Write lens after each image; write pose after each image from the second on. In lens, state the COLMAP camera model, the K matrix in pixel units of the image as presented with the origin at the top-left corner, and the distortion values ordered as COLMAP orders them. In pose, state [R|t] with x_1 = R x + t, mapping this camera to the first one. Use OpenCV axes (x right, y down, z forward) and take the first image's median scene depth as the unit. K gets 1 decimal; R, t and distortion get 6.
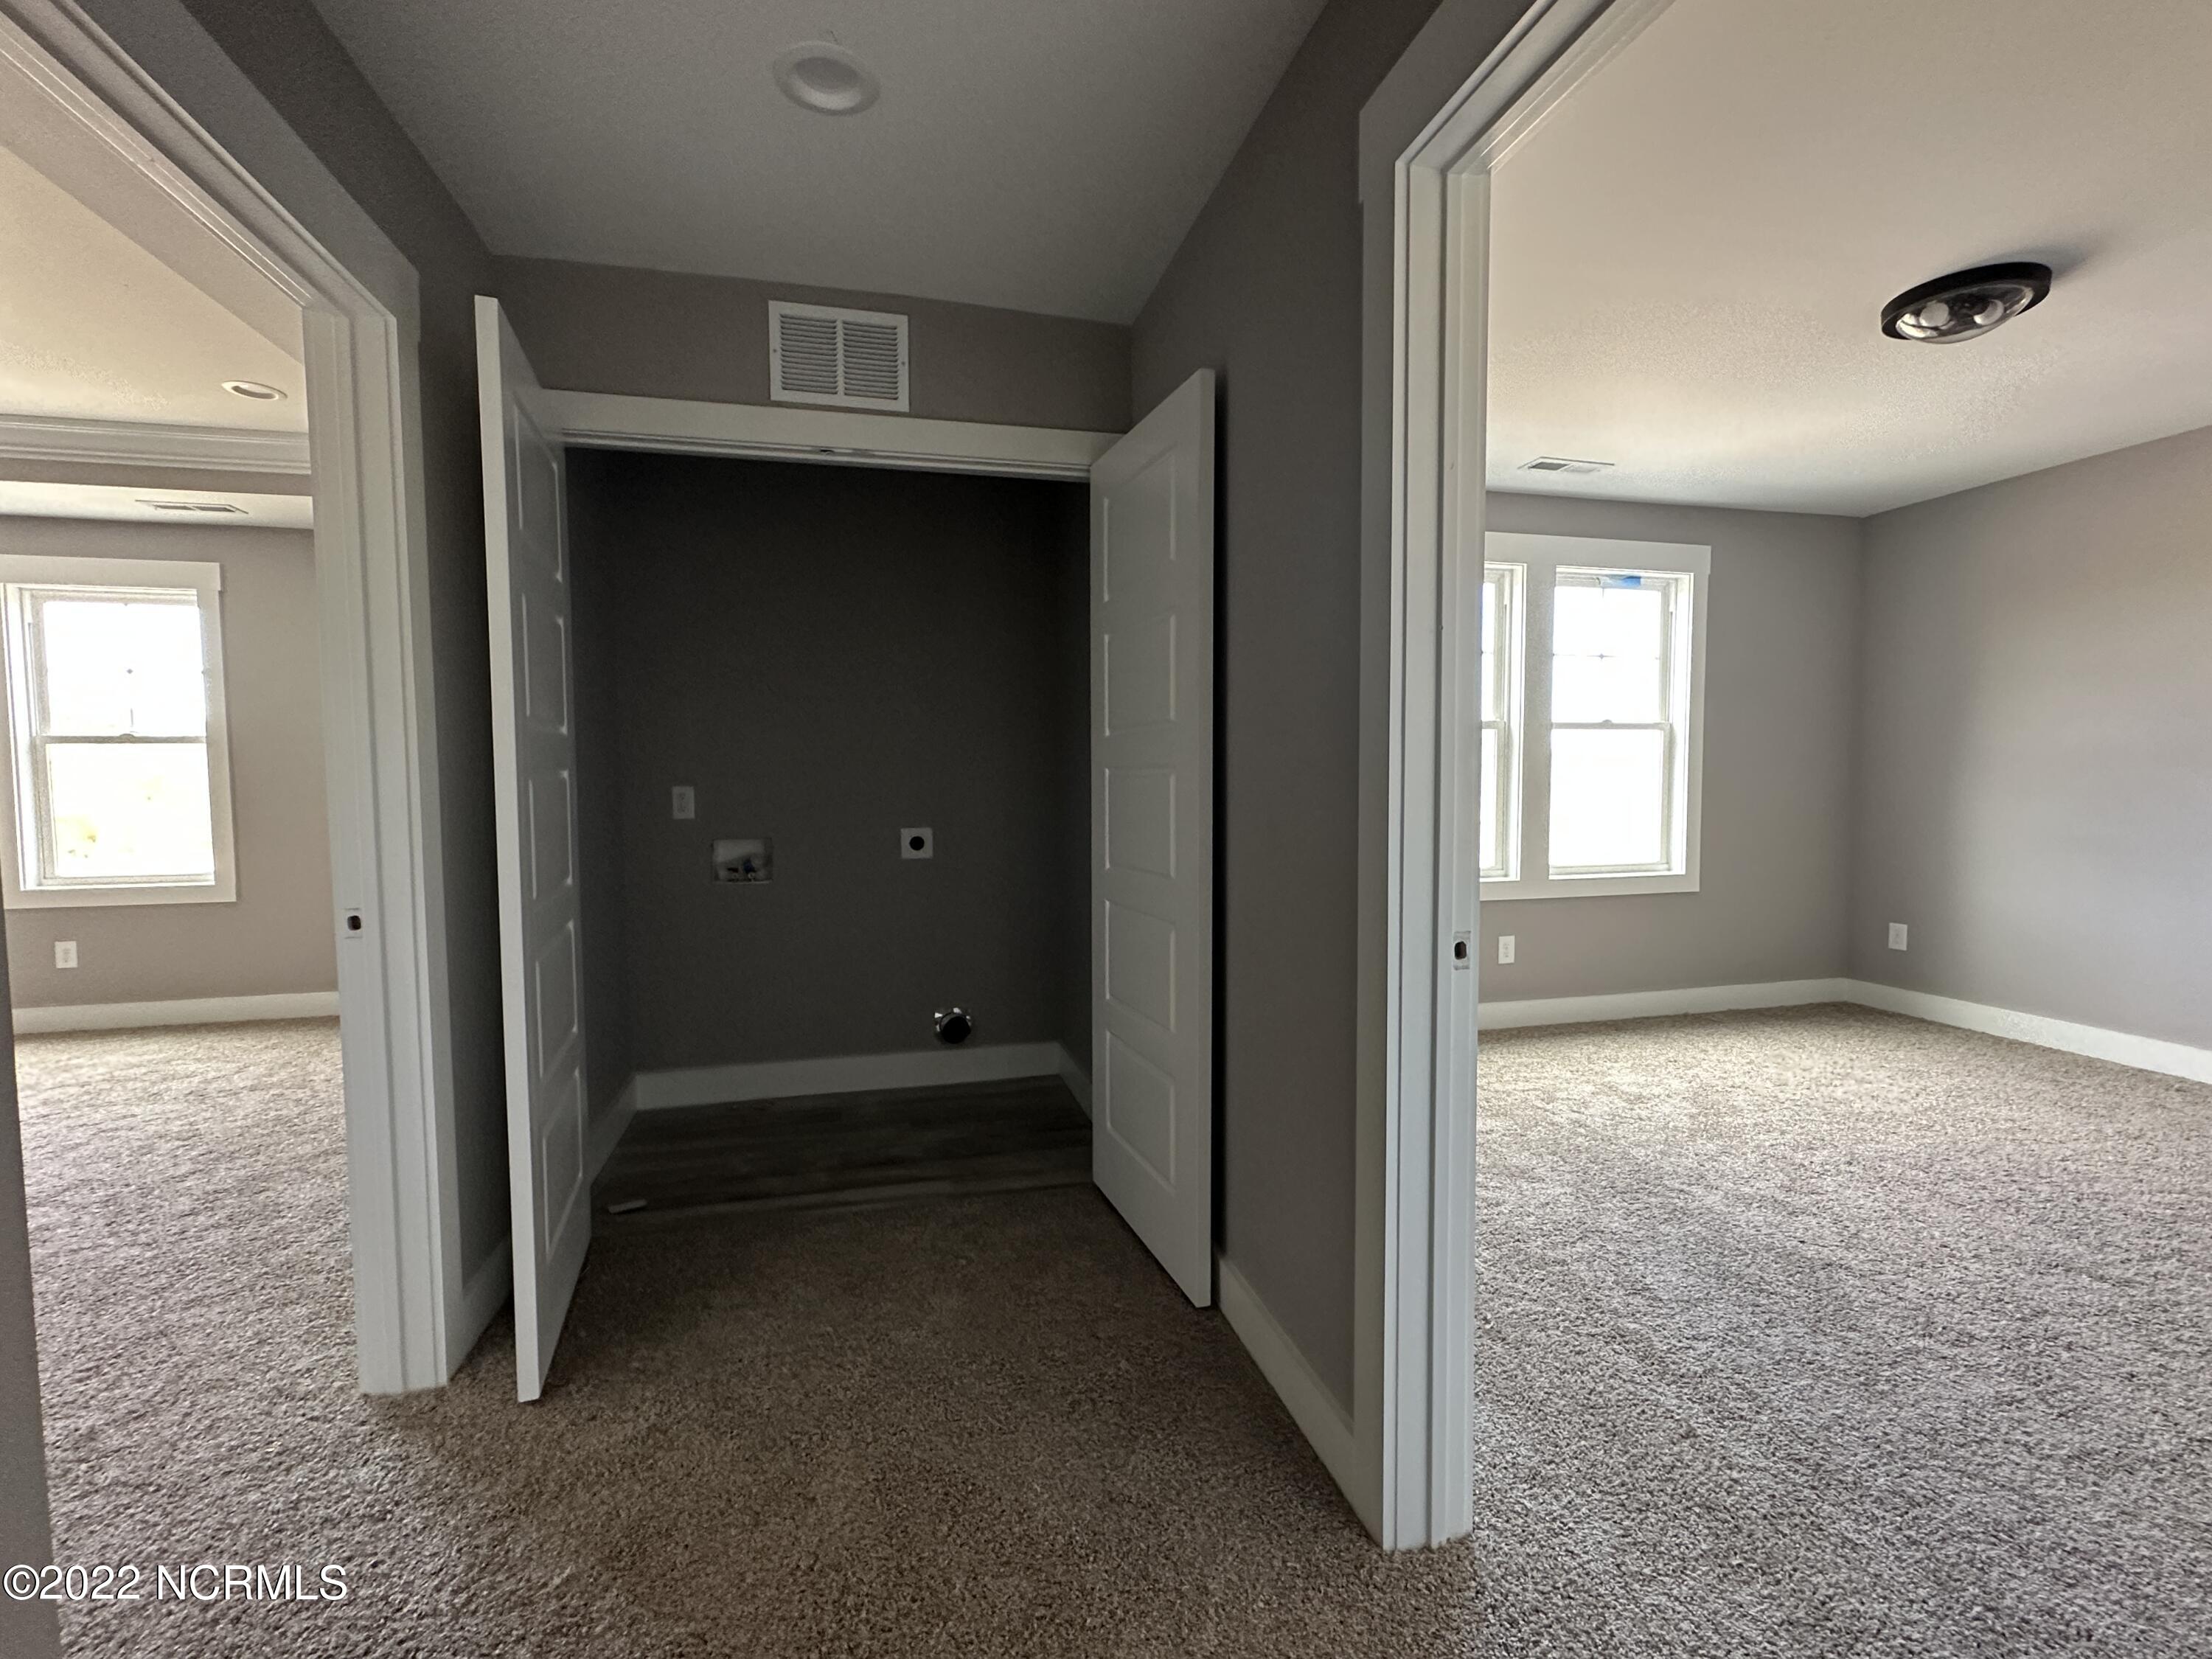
lens RADIAL K [[967.1, 0, 1100.5], [0, 967.1, 830.6], [0, 0, 1]] dist [0.000536, -0.000662]
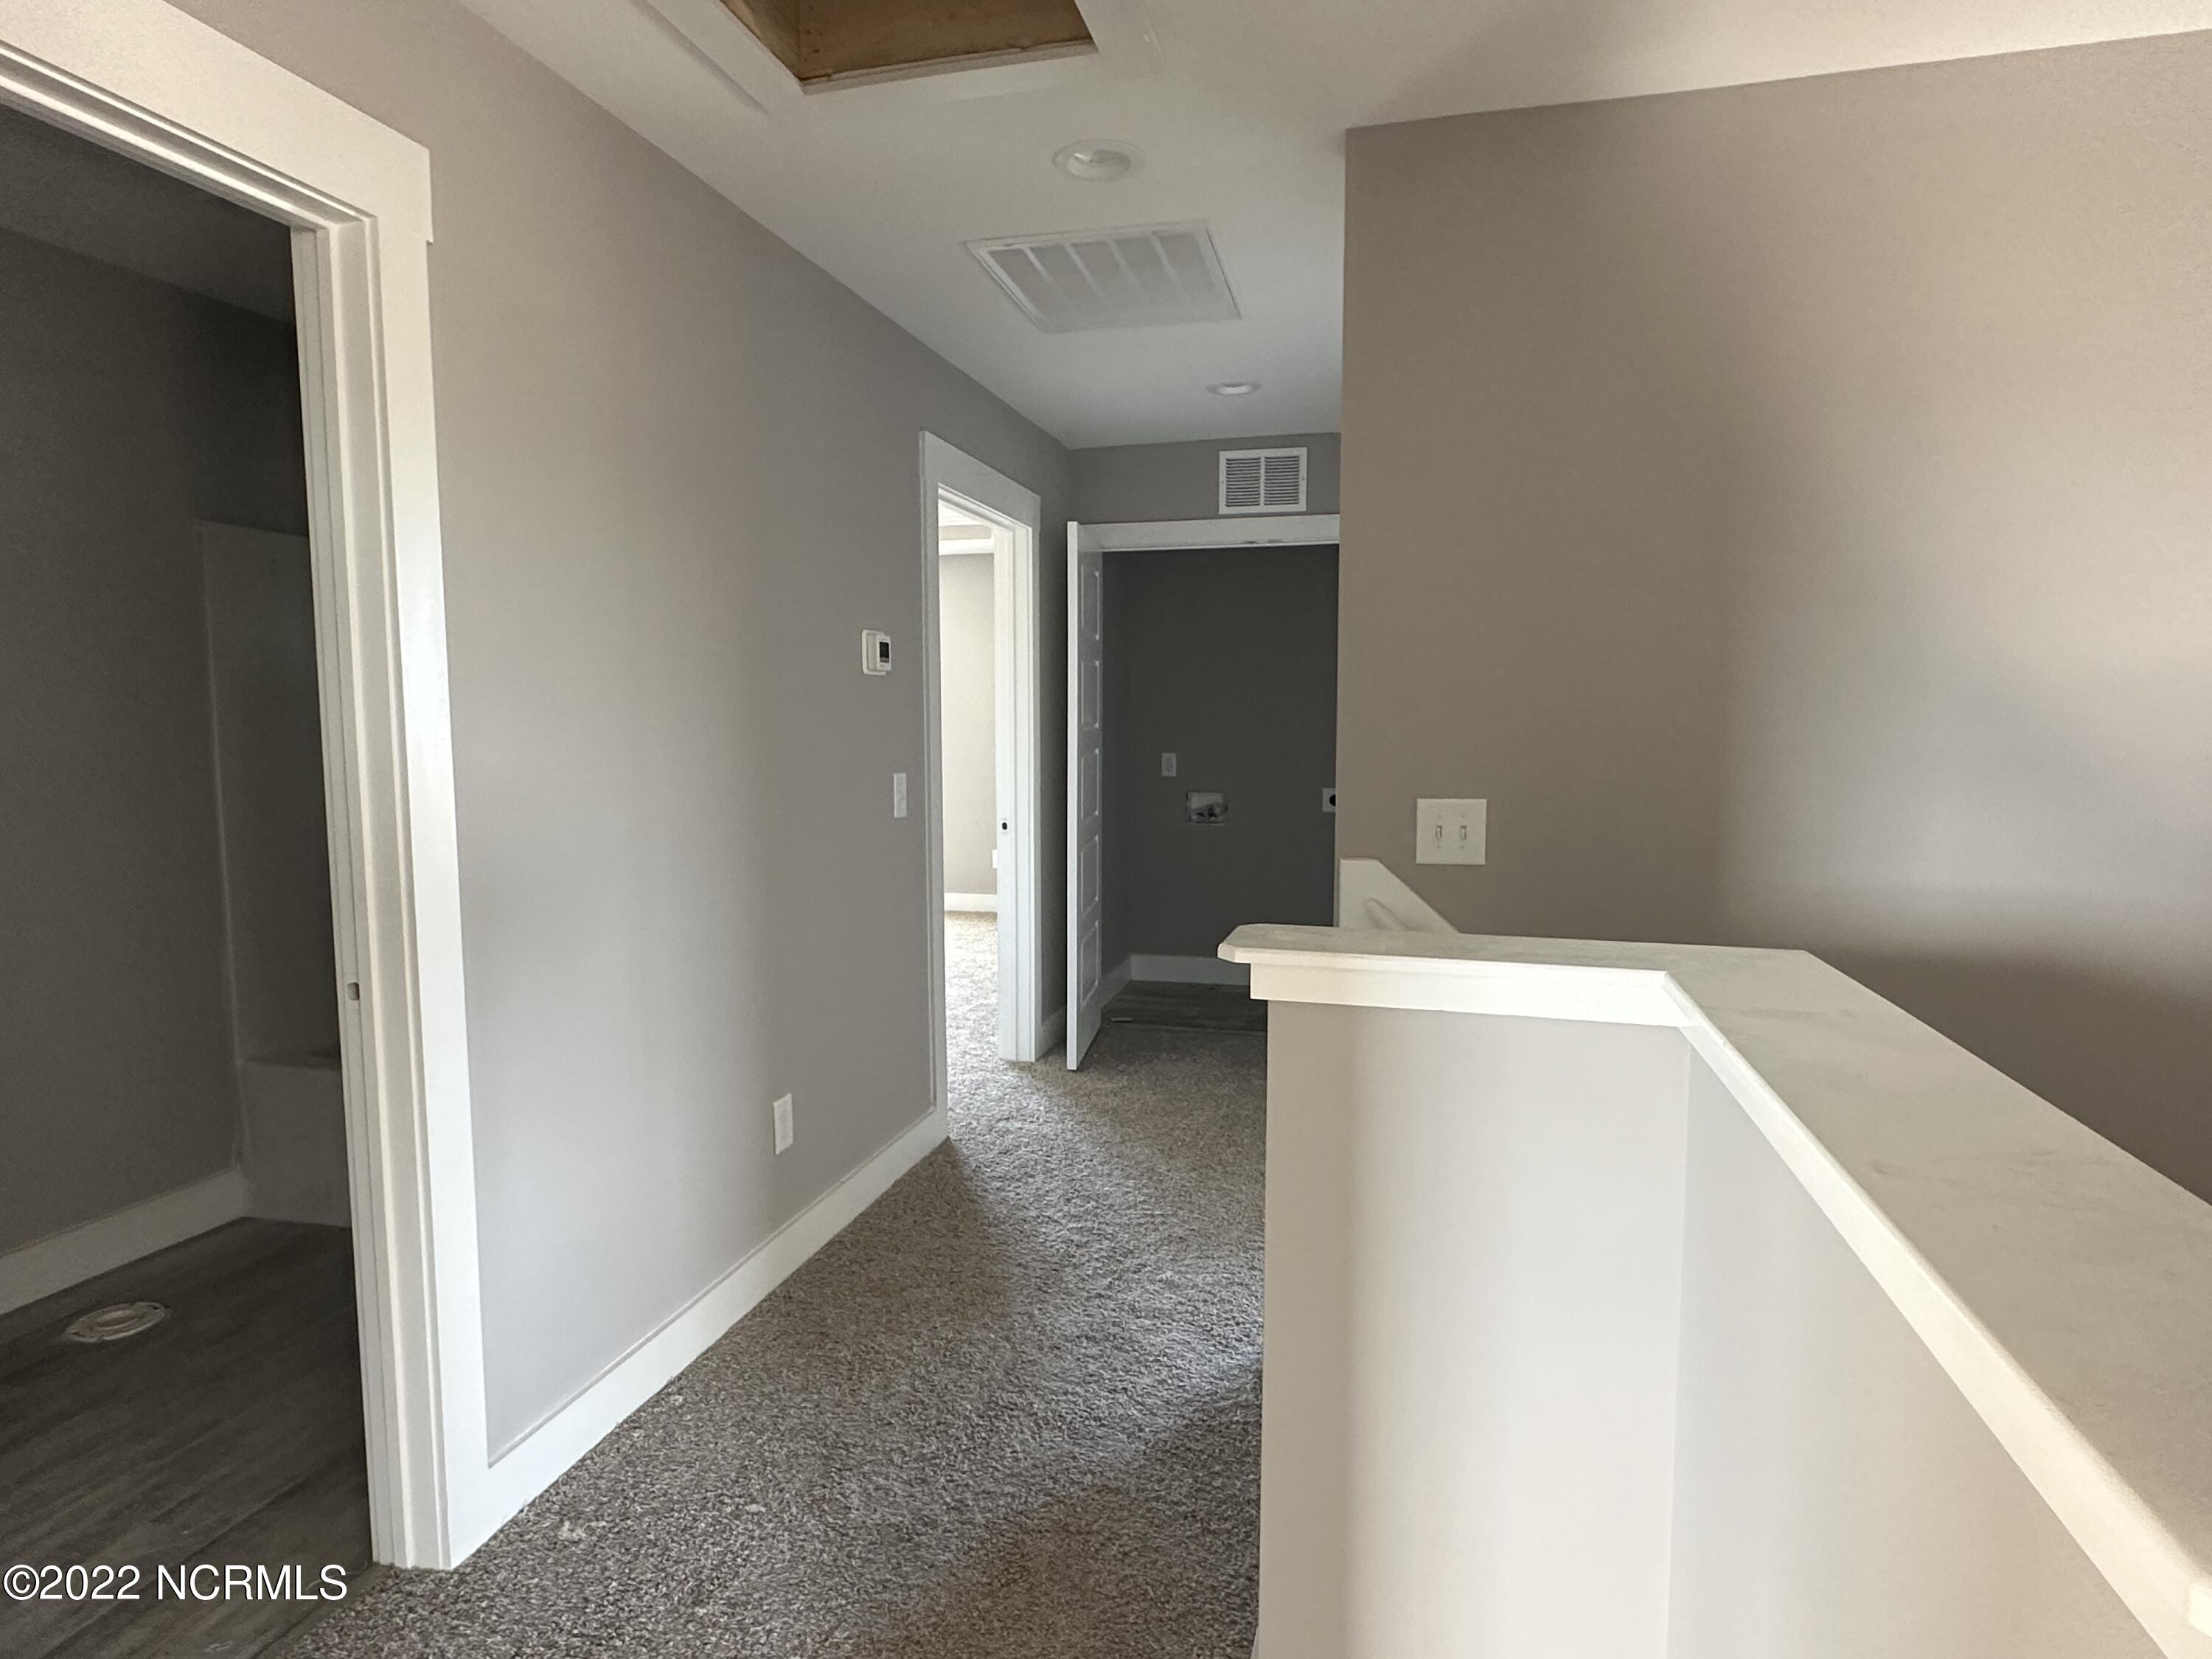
lens RADIAL K [[1239.0, 0, 1095.2], [0, 1239.0, 845.4], [0, 0, 1]] dist [0.002237, -0.000234]
pose [[0.878180, 0.056104, -0.475029, 0.466058], [-0.033588, 0.997879, 0.055761, -0.011700], [0.477150, -0.033013, 0.878202, -0.877740]]
